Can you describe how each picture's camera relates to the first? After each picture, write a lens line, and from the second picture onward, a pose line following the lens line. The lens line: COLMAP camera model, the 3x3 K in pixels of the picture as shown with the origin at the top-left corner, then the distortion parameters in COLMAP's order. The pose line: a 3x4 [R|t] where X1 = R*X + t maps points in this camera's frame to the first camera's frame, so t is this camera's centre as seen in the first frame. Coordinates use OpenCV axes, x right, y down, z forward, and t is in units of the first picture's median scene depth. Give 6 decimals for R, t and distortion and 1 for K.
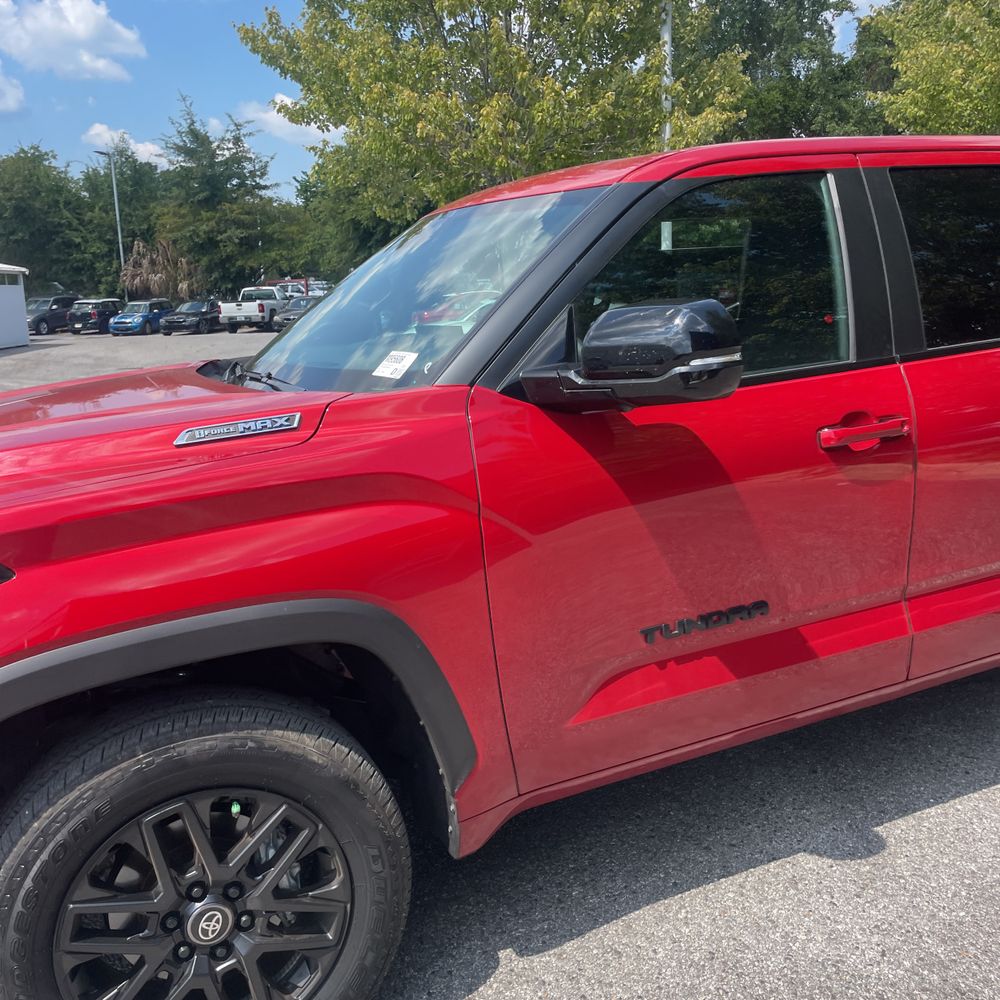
lens RADIAL K [[1015.3, 0, 500.7], [0, 1015.3, 489.1], [0, 0, 1]] dist [0.091943, -0.123291]
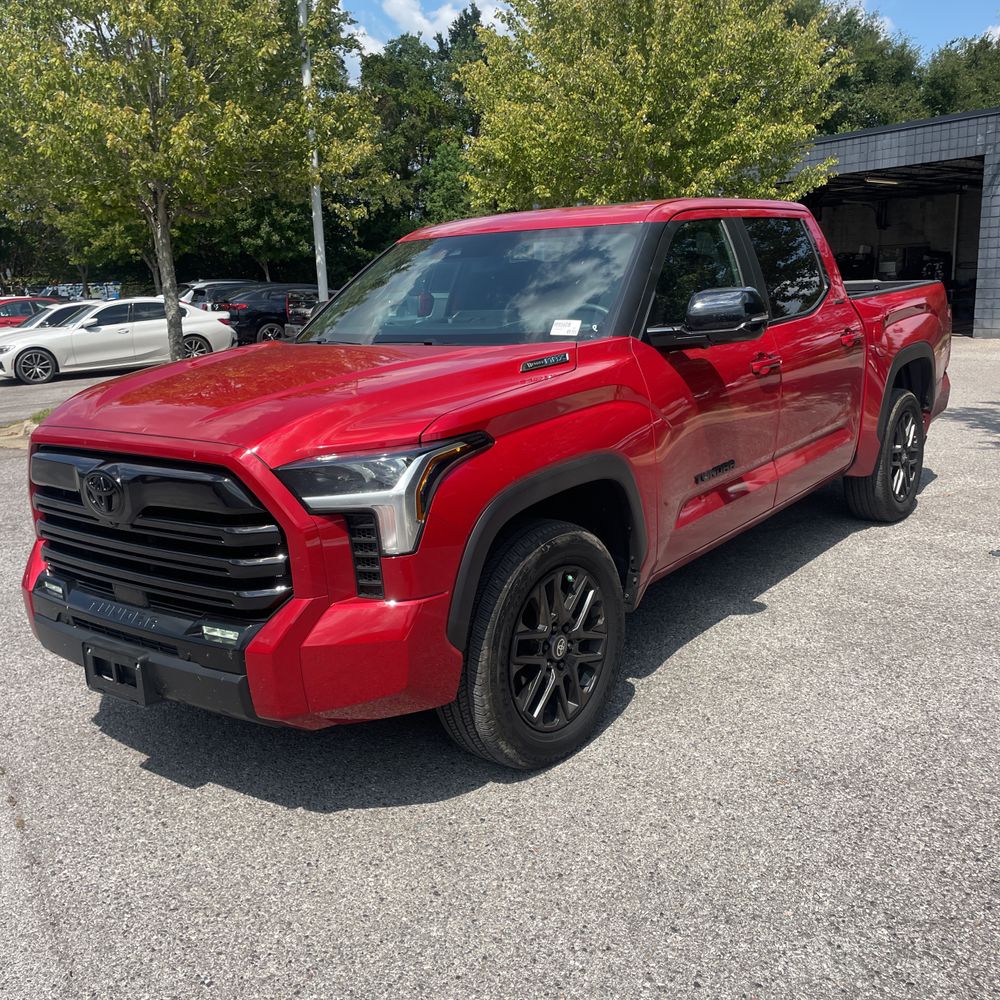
lens RADIAL K [[1015.3, 0, 500.7], [0, 1015.3, 489.1], [0, 0, 1]] dist [0.091943, -0.123291]
pose [[0.886287, -0.083756, 0.455501, -1.109675], [0.089436, 0.995951, 0.009113, 0.131192], [-0.454420, 0.032662, 0.890189, -0.478447]]
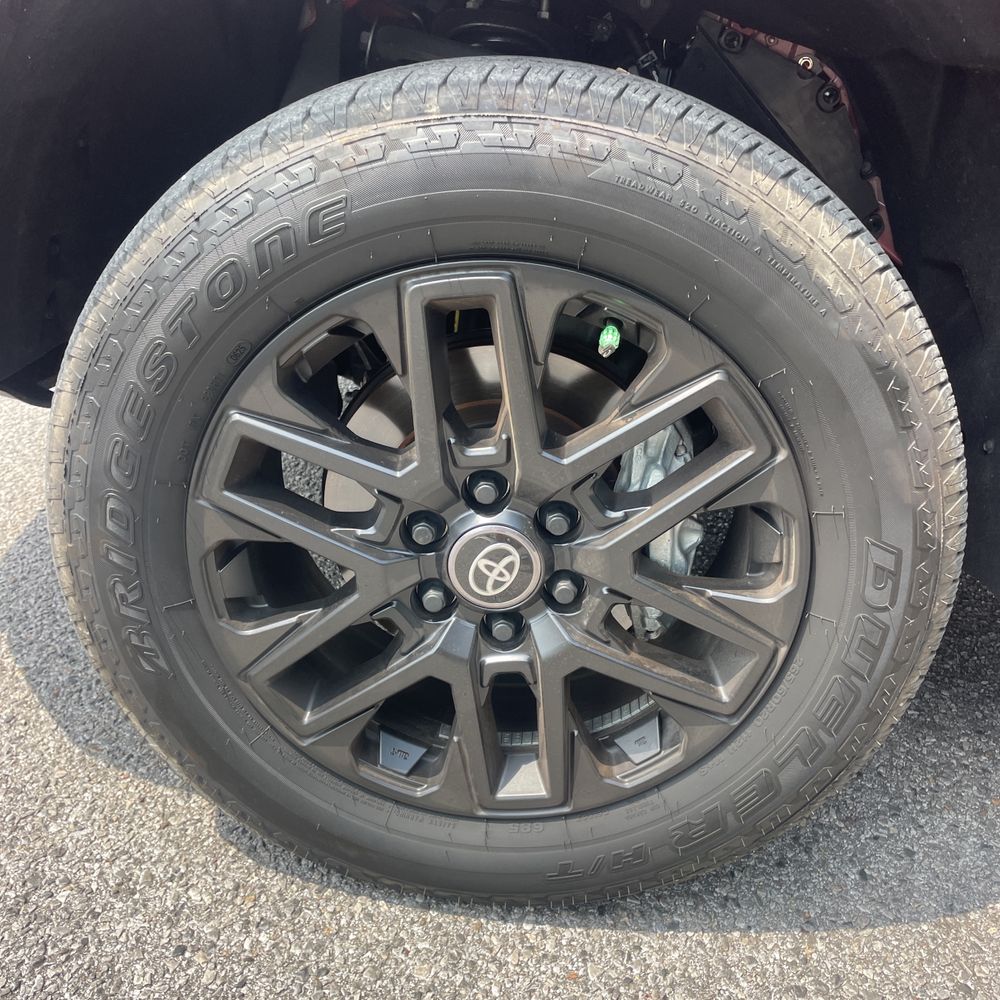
lens RADIAL K [[1015.3, 0, 500.7], [0, 1015.3, 489.1], [0, 0, 1]] dist [0.091943, -0.123291]
pose [[0.879407, 0.324172, -0.348649, -0.127621], [-0.244901, 0.936058, 0.252623, 0.266739], [0.408250, -0.136774, 0.902566, 0.579139]]
